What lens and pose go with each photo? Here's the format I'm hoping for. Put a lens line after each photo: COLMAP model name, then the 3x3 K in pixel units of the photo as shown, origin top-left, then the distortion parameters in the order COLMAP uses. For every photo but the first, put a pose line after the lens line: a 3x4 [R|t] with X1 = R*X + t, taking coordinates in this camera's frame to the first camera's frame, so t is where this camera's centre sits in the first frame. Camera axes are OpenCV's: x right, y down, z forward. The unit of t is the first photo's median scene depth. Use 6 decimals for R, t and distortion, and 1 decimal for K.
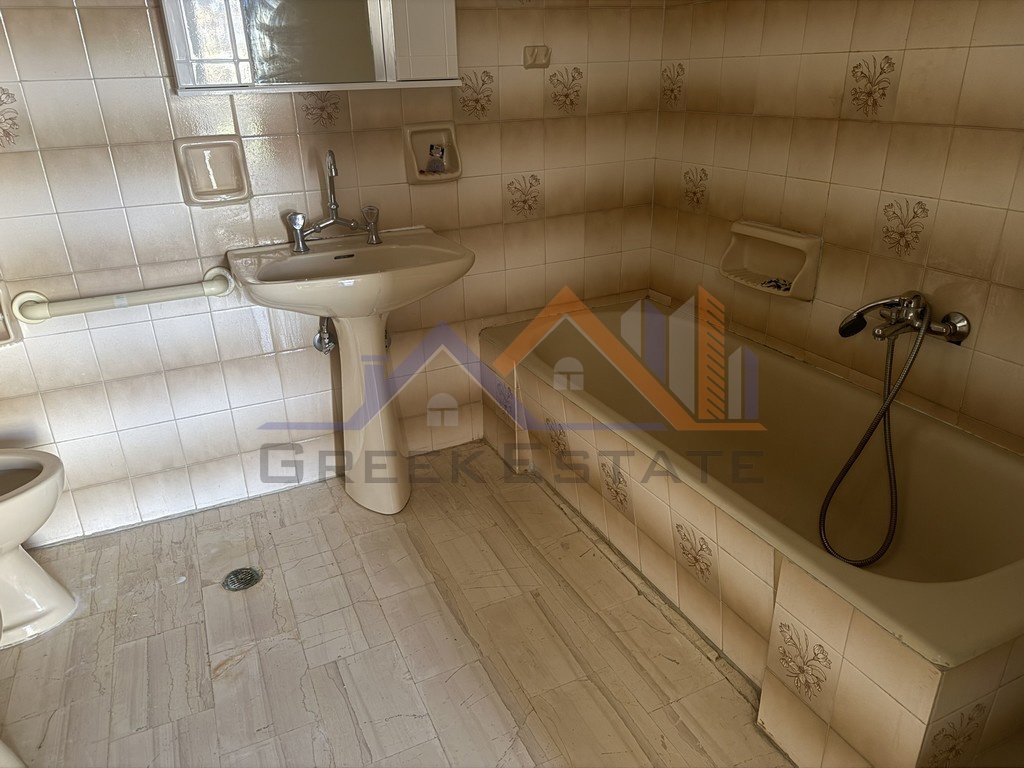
lens RADIAL K [[720.9, 0, 512.6], [0, 720.9, 385.0], [0, 0, 1]] dist [0.042728, -0.048812]
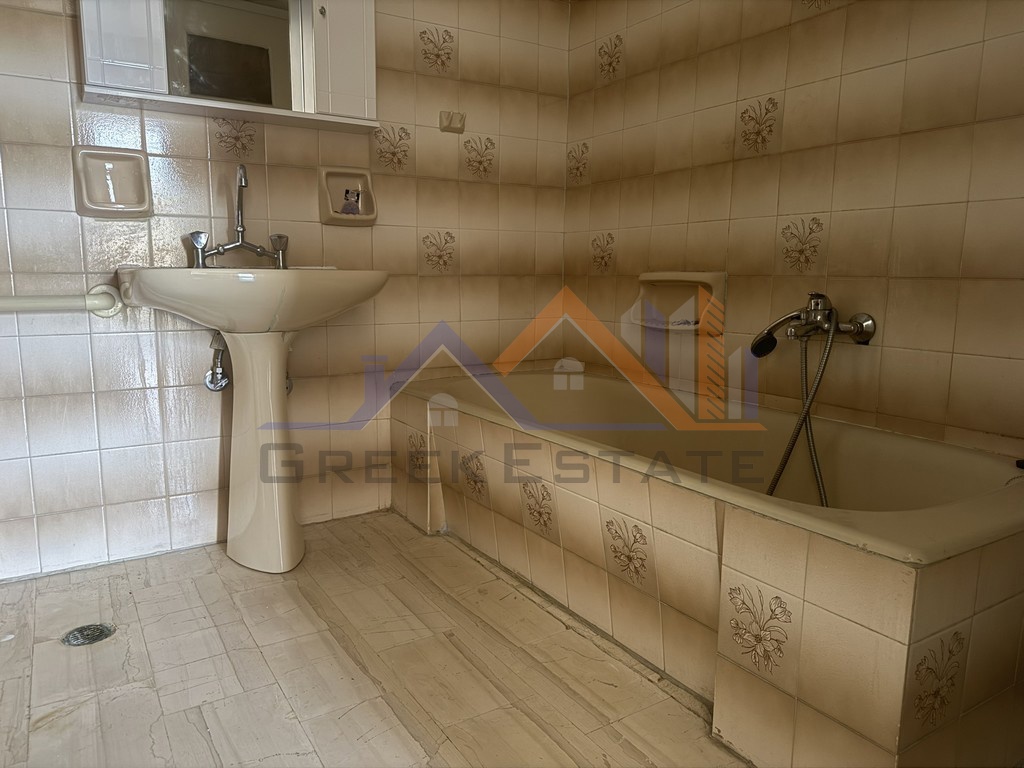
lens RADIAL K [[720.9, 0, 513.1], [0, 720.9, 384.4], [0, 0, 1]] dist [0.042728, -0.048812]
pose [[0.991808, 0.016682, 0.126641, -0.006938], [0.016195, 0.967011, -0.254218, 0.217946], [-0.126704, 0.254186, 0.958820, 0.085822]]
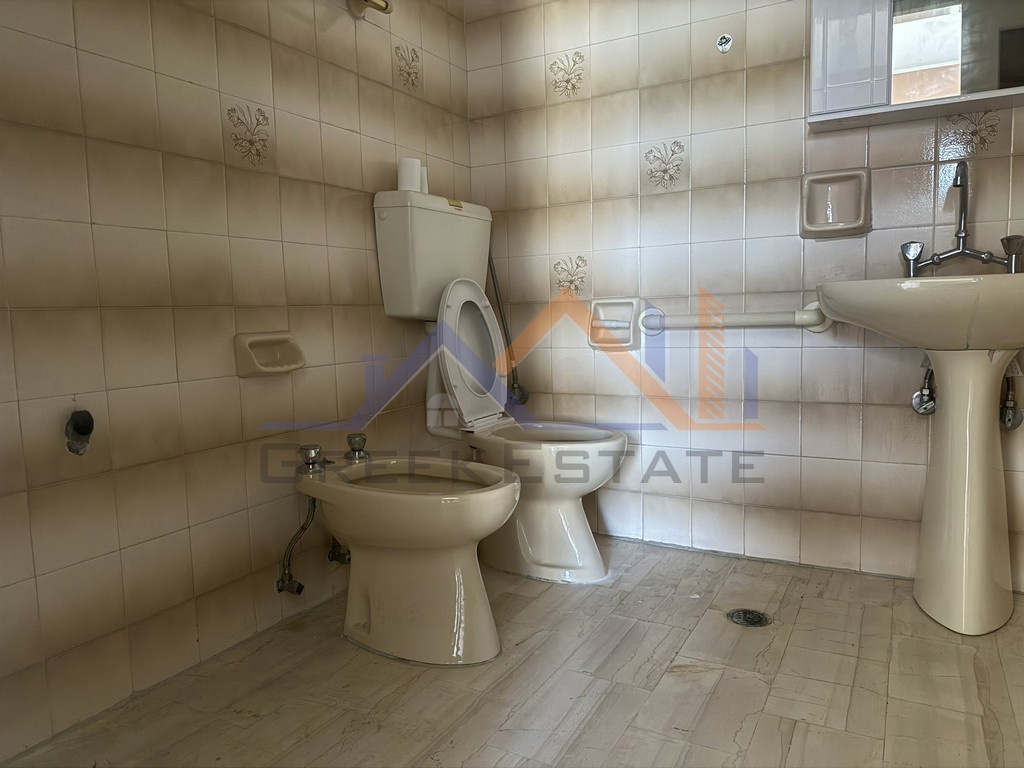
lens RADIAL K [[720.9, 0, 509.7], [0, 720.9, 386.0], [0, 0, 1]] dist [0.042728, -0.048812]
pose [[0.588214, 0.094184, -0.803202, 0.153329], [-0.311286, 0.943039, -0.117384, 0.200616], [0.746395, 0.319072, 0.584027, 0.168890]]
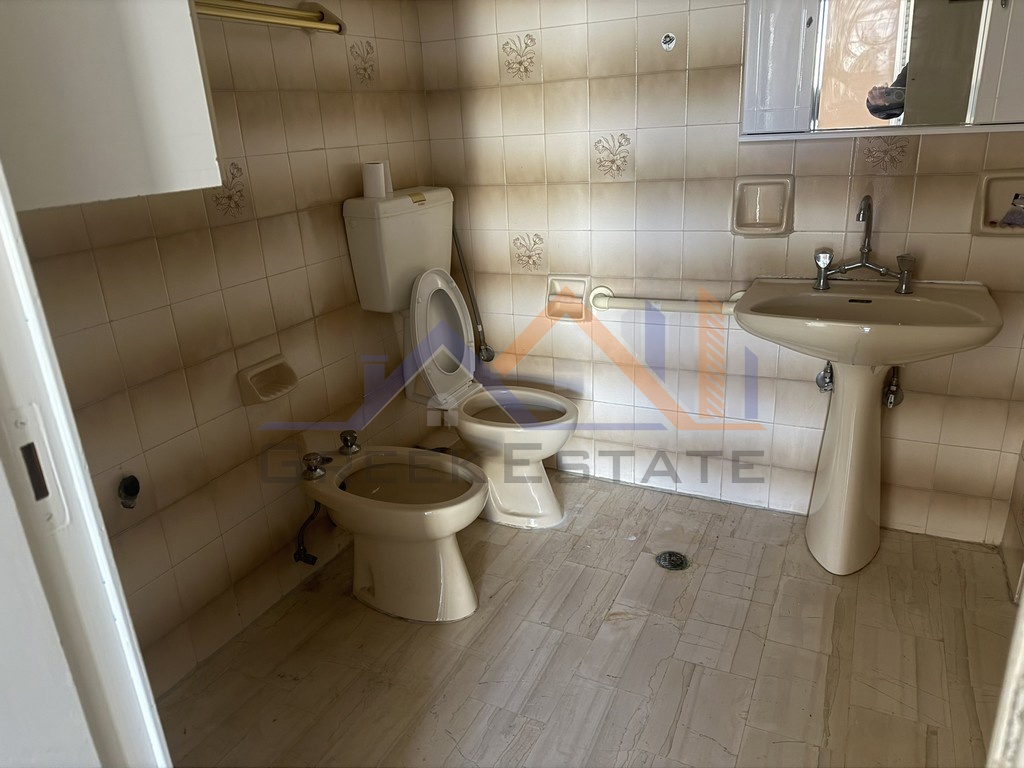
lens RADIAL K [[720.9, 0, 509.4], [0, 720.9, 384.3], [0, 0, 1]] dist [0.042728, -0.048812]
pose [[0.622903, 0.263255, -0.736674, 0.237549], [-0.275790, 0.955118, 0.108121, -0.050482], [0.732074, 0.135818, 0.667549, 0.019689]]
